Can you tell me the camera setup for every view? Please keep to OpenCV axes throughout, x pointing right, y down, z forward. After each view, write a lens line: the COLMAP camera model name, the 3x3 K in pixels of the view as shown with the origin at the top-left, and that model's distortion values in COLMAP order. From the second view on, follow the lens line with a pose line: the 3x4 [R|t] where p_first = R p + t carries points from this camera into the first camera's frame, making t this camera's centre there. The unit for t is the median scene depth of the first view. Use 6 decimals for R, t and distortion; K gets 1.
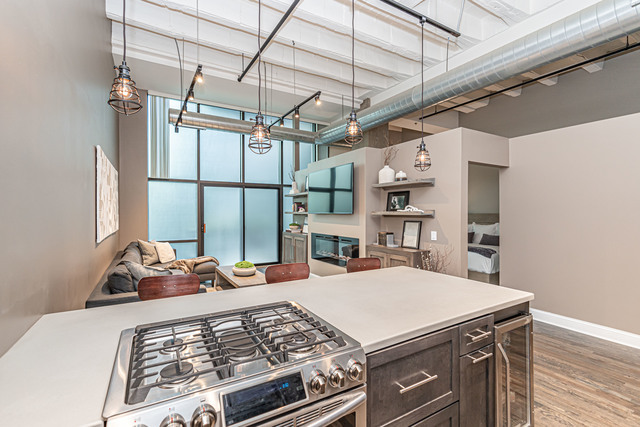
lens RADIAL K [[273.9, 0, 317.7], [0, 273.9, 216.7], [0, 0, 1]] dist [0.004311, 0.000853]
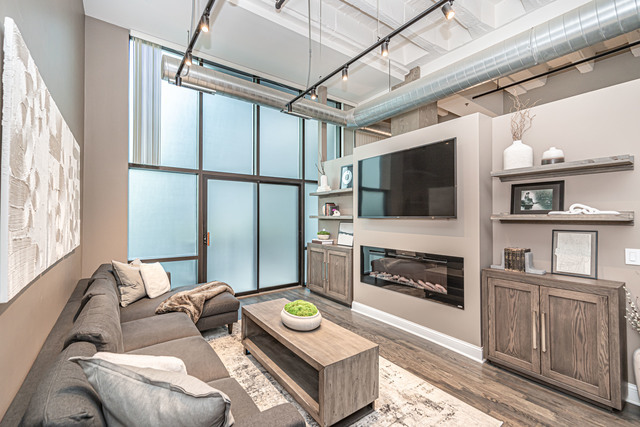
lens RADIAL K [[284.2, 0, 300.7], [0, 284.2, 214.8], [0, 0, 1]] dist [0.004198, -0.000435]
pose [[0.999909, 0.000703, 0.013500, -0.191282], [-0.000375, 0.999704, -0.024322, -0.001951], [-0.013513, 0.024315, 0.999613, 0.280348]]
